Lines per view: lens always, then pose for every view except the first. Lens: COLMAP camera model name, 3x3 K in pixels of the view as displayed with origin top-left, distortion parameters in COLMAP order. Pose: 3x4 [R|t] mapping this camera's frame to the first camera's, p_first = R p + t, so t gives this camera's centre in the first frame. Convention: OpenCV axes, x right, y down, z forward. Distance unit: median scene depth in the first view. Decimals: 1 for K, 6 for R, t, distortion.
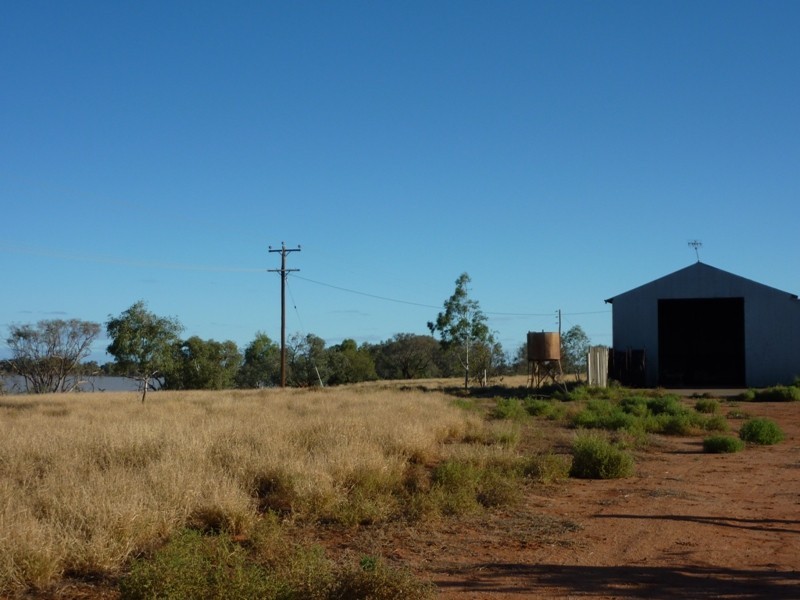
lens RADIAL K [[1112.1, 0, 400.0], [0, 1112.1, 300.0], [0, 0, 1]] dist [-0.026171, 0.109741]
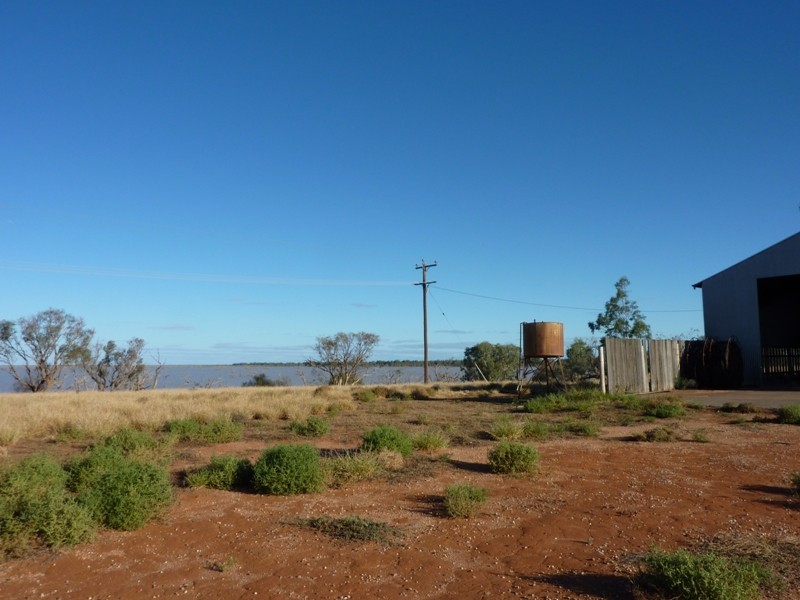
lens RADIAL K [[627.9, 0, 400.0], [0, 627.9, 300.0], [0, 0, 1]] dist [0.002829, 0.002624]
pose [[0.865329, -0.060481, -0.497541, 0.176326], [0.041958, 0.997949, -0.048337, 0.019641], [0.499444, 0.020951, 0.866093, 0.357386]]
